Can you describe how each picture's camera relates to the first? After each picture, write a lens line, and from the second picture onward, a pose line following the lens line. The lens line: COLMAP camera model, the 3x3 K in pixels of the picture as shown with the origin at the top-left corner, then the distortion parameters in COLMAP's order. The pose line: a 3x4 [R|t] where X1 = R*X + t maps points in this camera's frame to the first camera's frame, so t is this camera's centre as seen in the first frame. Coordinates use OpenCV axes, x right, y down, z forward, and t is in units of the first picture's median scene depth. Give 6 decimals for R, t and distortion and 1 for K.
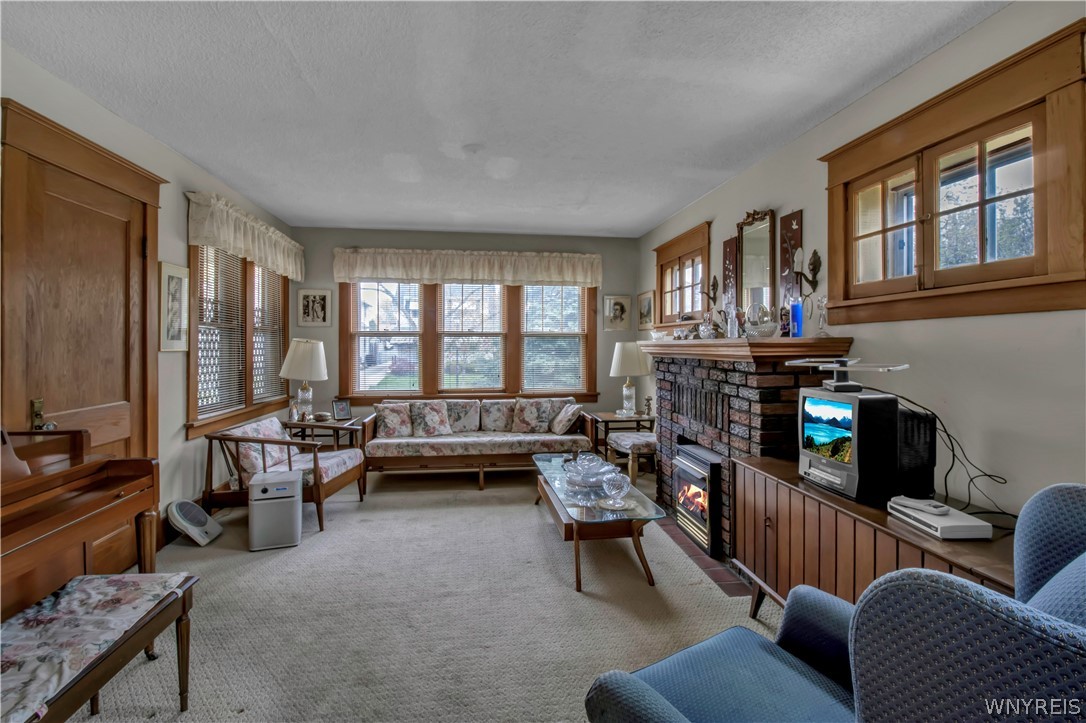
lens RADIAL K [[510.5, 0, 547.5], [0, 510.5, 346.1], [0, 0, 1]] dist [-0.002403, -0.000387]
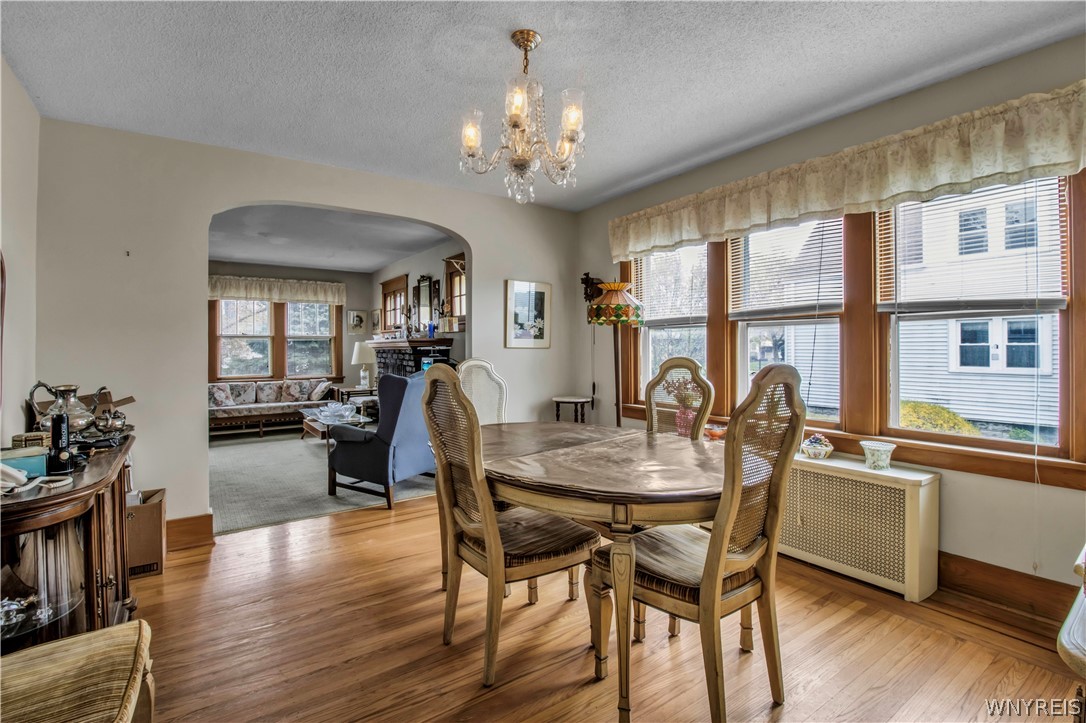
lens RADIAL K [[510.5, 0, 547.5], [0, 510.5, 346.1], [0, 0, 1]] dist [-0.002403, -0.000387]
pose [[0.894924, -0.006192, 0.446176, -0.036394], [0.008898, 0.999953, -0.003970, 0.016828], [-0.446130, 0.007523, 0.894936, -0.673671]]
